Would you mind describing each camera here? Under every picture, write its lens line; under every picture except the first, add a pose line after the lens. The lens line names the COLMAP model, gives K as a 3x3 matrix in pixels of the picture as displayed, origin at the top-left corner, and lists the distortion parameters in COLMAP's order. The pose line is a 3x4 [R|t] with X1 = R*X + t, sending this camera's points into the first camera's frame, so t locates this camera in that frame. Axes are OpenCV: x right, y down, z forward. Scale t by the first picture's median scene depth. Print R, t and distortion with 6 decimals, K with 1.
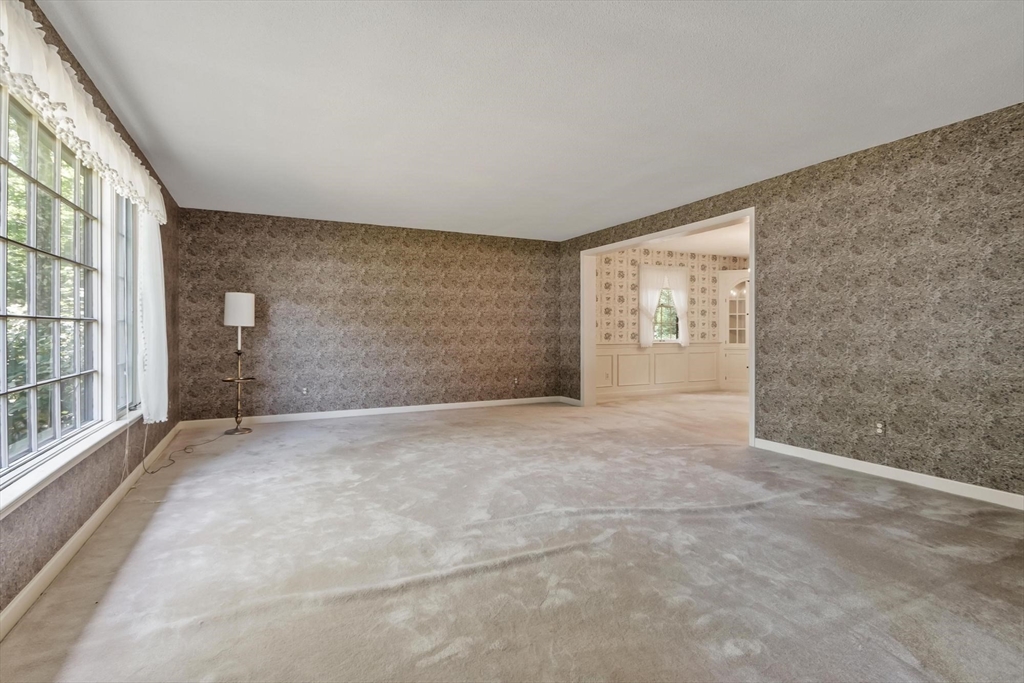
lens RADIAL K [[502.3, 0, 511.3], [0, 502.3, 335.0], [0, 0, 1]] dist [-0.006930, -0.000194]
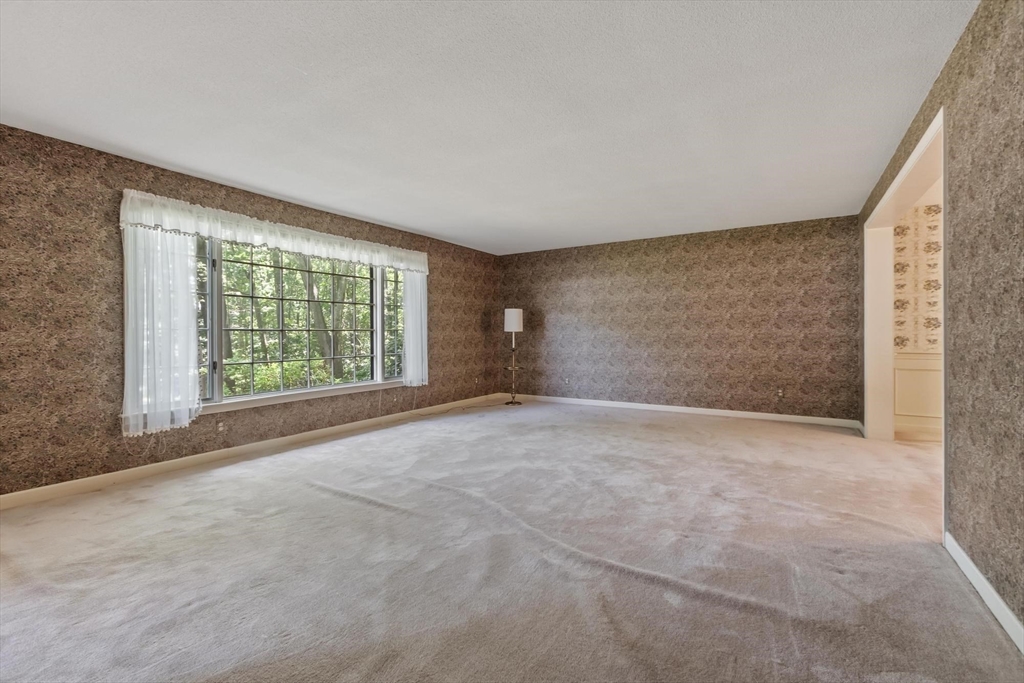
lens RADIAL K [[449.5, 0, 509.9], [0, 449.5, 335.1], [0, 0, 1]] dist [-0.001597, -0.001250]
pose [[0.528926, -0.000905, -0.848667, 0.494475], [-0.003043, 0.999991, -0.002963, -0.002971], [0.848662, 0.004150, 0.528919, 0.260814]]
